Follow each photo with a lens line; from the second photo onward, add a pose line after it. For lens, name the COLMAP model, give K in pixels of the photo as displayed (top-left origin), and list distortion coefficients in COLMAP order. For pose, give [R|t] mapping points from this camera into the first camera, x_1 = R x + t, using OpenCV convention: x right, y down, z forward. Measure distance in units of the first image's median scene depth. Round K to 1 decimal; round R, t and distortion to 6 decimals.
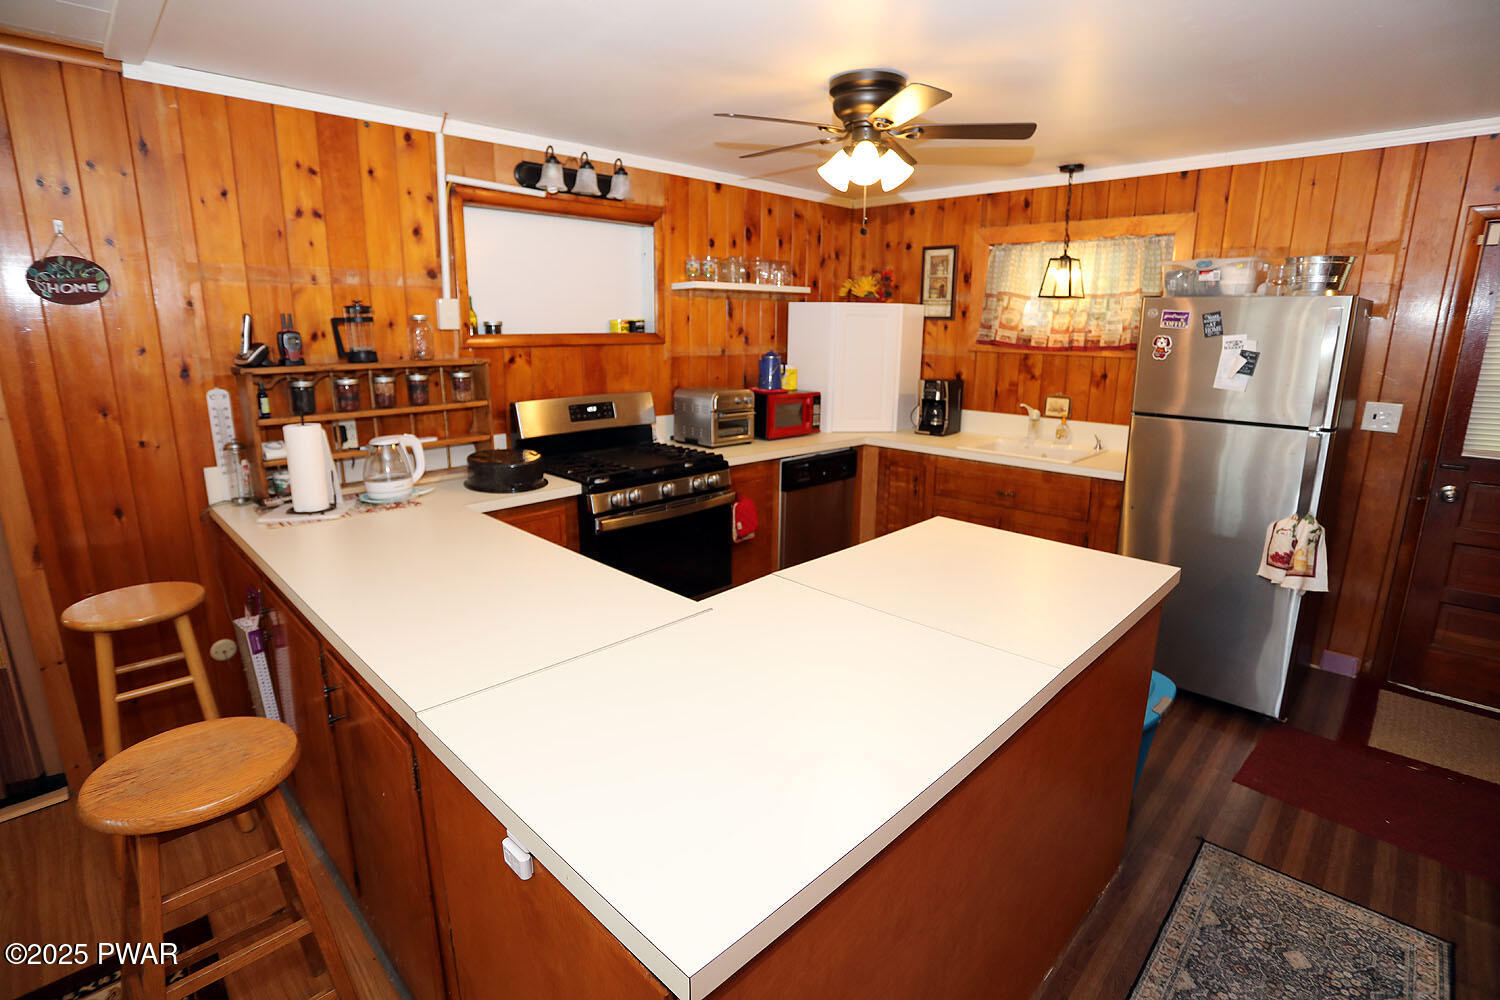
lens RADIAL K [[709.5, 0, 750.0], [0, 709.5, 500.0], [0, 0, 1]] dist [-0.071674, 0.021515]
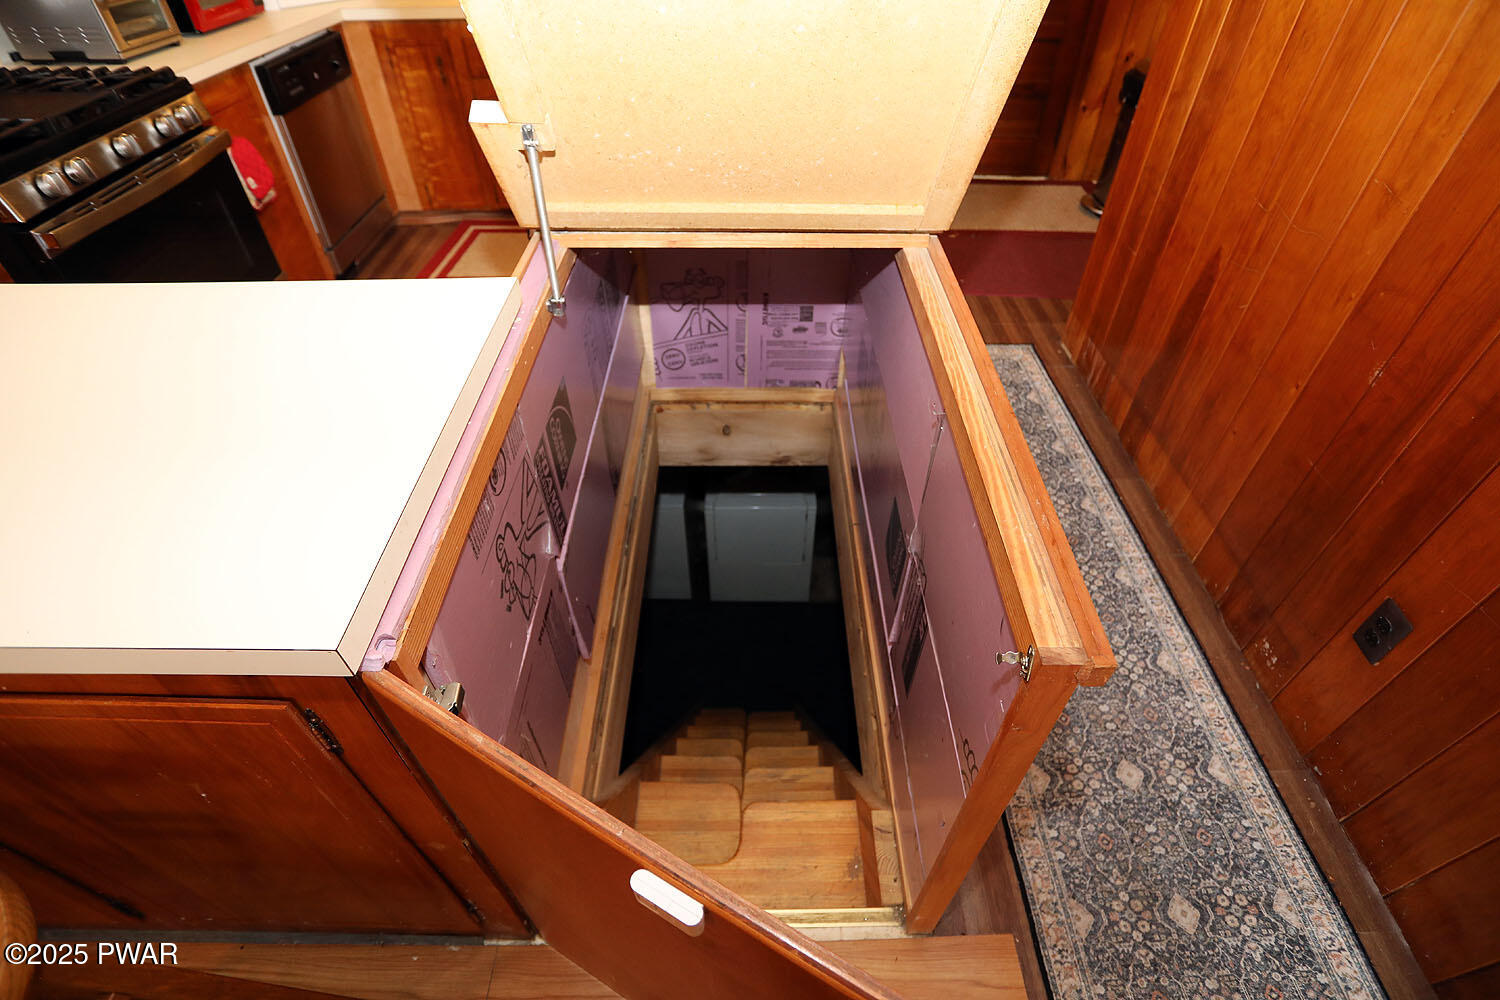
lens RADIAL K [[709.5, 0, 750.0], [0, 709.5, 500.0], [0, 0, 1]] dist [-0.071674, 0.021515]
pose [[0.711801, -0.490350, 0.502887, -0.149144], [0.163631, 0.812042, 0.560190, -0.003324], [-0.683055, -0.316455, 0.658249, 0.156395]]
